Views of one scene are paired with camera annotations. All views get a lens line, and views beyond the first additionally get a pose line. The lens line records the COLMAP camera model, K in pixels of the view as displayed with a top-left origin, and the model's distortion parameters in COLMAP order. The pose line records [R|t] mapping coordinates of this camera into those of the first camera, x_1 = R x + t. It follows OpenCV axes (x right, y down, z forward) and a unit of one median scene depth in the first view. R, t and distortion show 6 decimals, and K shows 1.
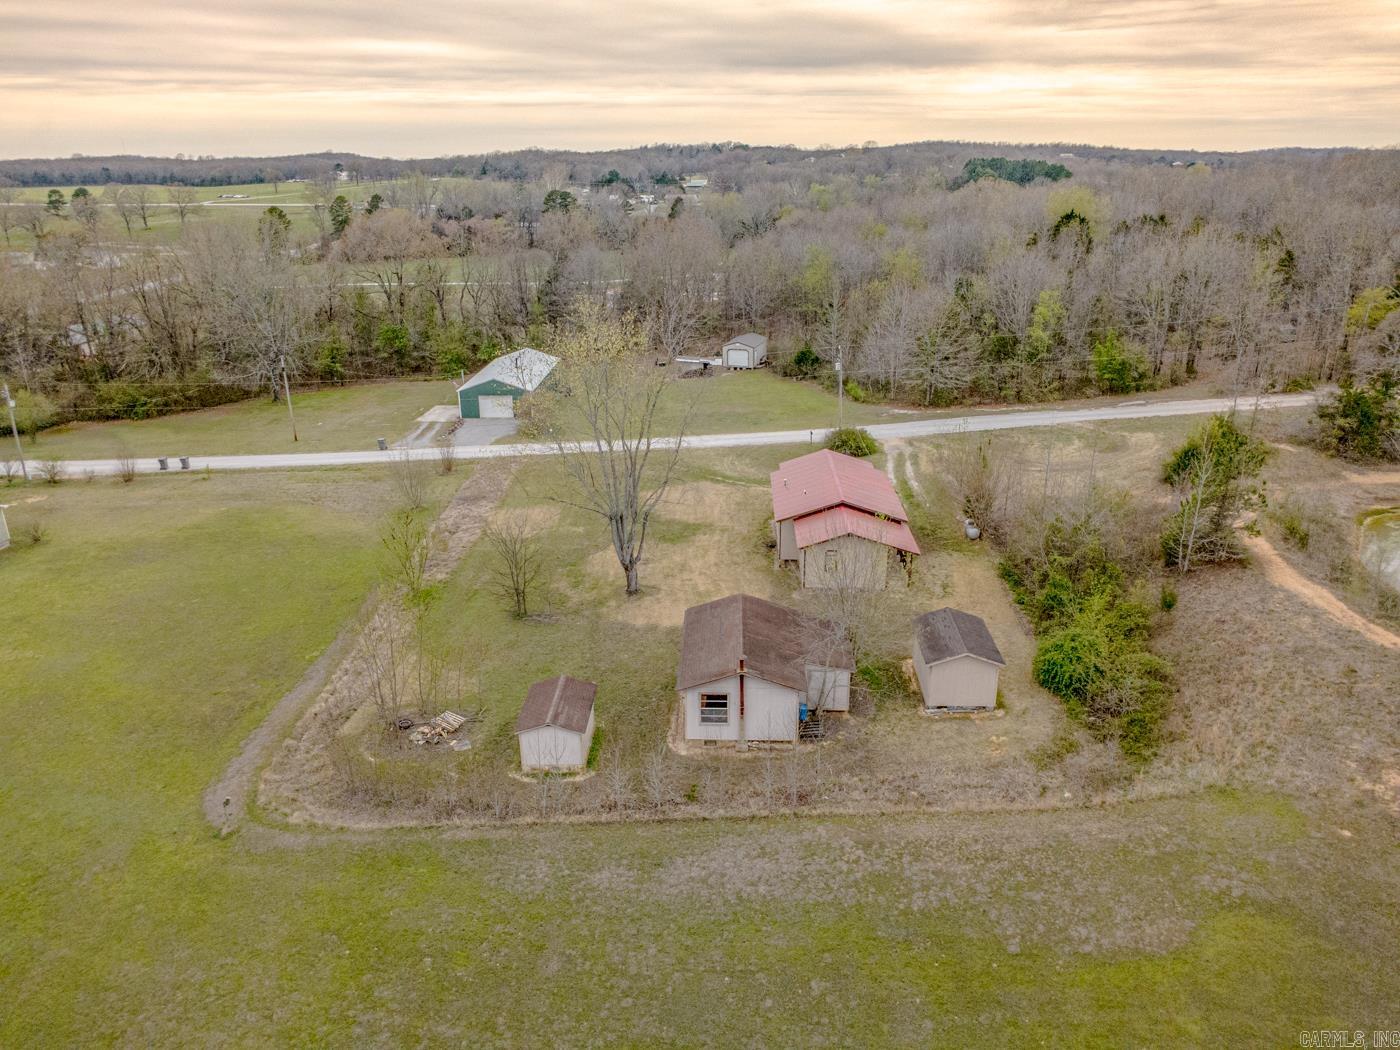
lens RADIAL K [[982.0, 0, 700.0], [0, 982.0, 525.0], [0, 0, 1]] dist [0.003458, 0.001175]
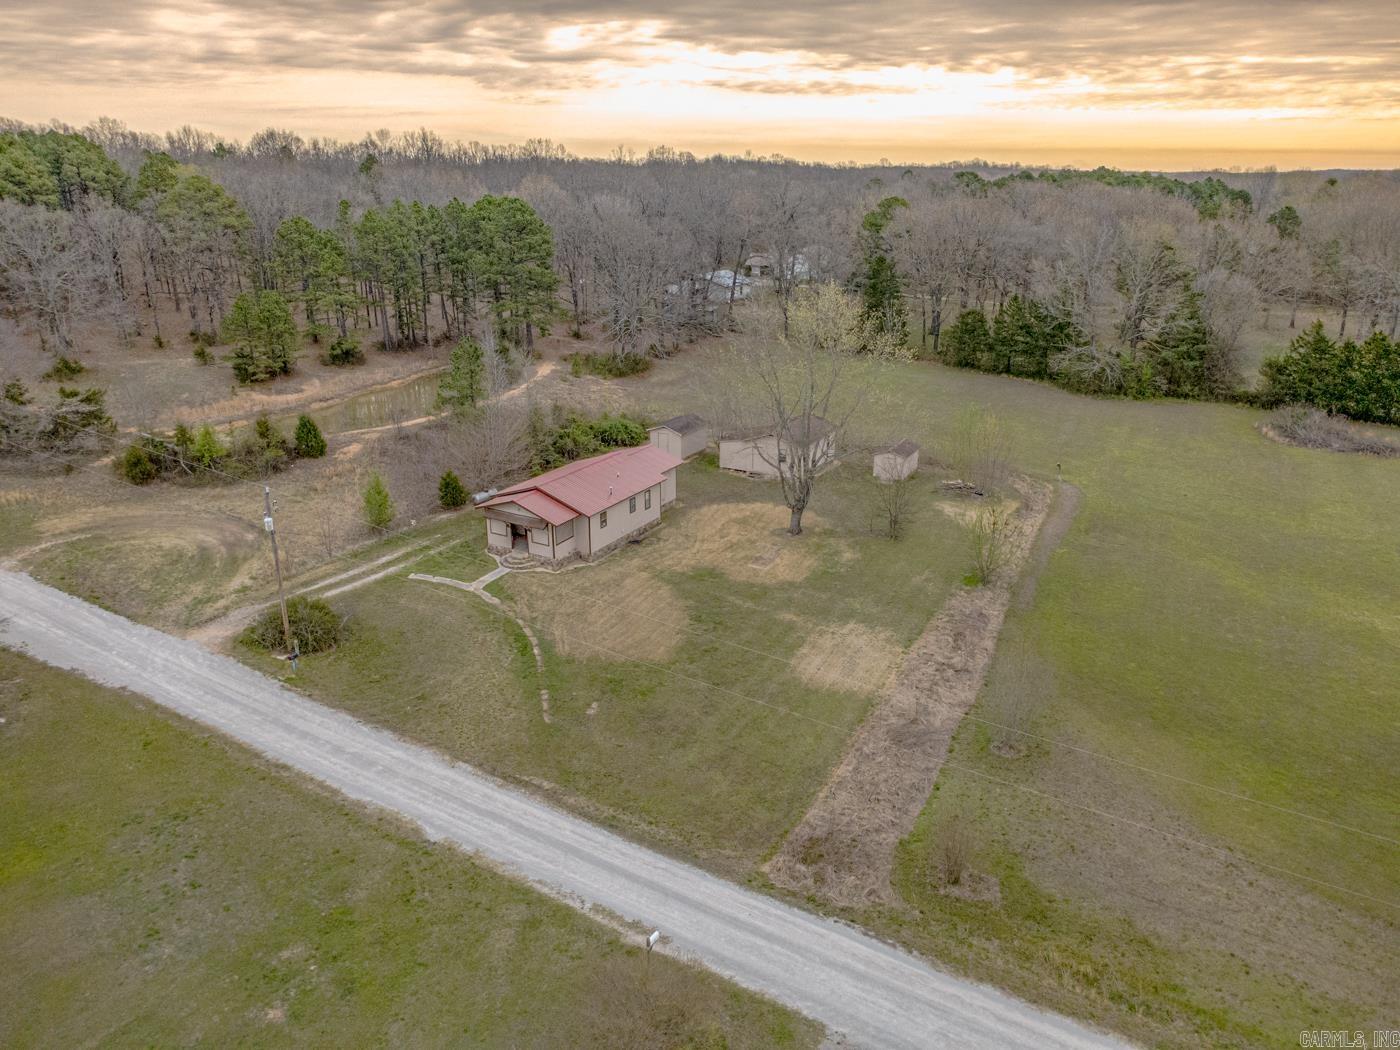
lens RADIAL K [[982.0, 0, 700.0], [0, 982.0, 525.0], [0, 0, 1]] dist [0.003458, 0.001175]
pose [[-0.890473, -0.144077, 0.431624, -0.313954], [0.167360, 0.778362, 0.605097, -0.442543], [-0.423140, 0.611060, -0.668998, 1.214198]]
